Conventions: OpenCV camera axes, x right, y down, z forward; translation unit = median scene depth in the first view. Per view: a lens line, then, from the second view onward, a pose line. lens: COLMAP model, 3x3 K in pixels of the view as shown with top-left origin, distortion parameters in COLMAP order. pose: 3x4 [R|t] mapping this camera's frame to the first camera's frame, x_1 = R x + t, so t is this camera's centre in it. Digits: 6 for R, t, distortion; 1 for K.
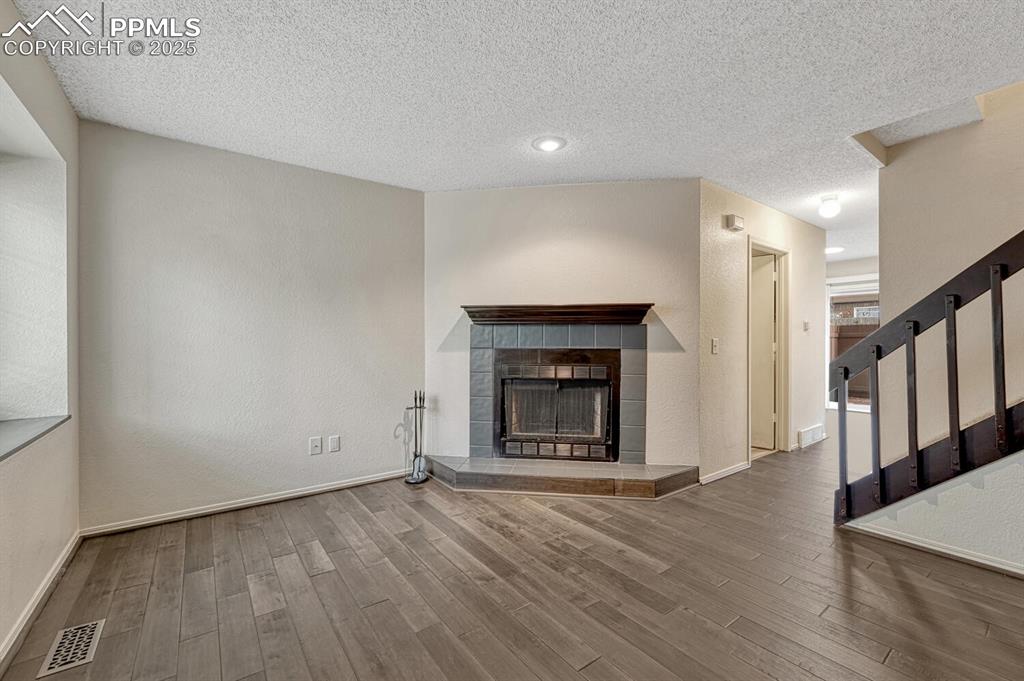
lens RADIAL K [[430.3, 0, 515.9], [0, 430.3, 337.2], [0, 0, 1]] dist [-0.003797, -0.000342]
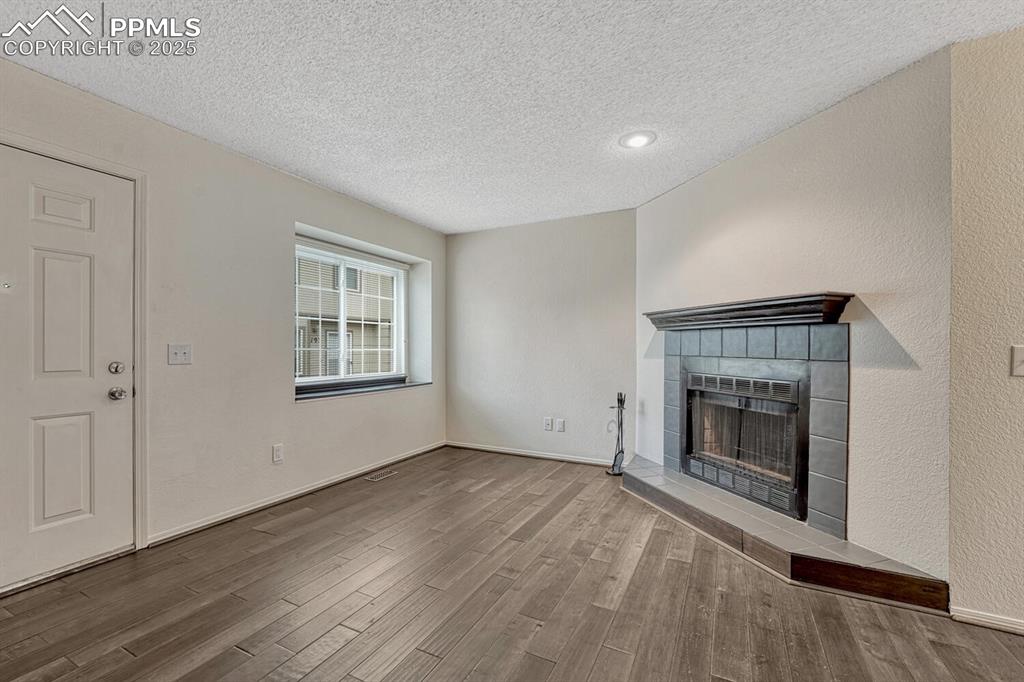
lens RADIAL K [[430.3, 0, 514.4], [0, 430.3, 346.4], [0, 0, 1]] dist [-0.003797, -0.000342]
pose [[0.445437, 0.001350, -0.895312, 0.652123], [0.006972, 0.999963, 0.004976, -0.001733], [0.895286, -0.008458, 0.445412, 0.272602]]
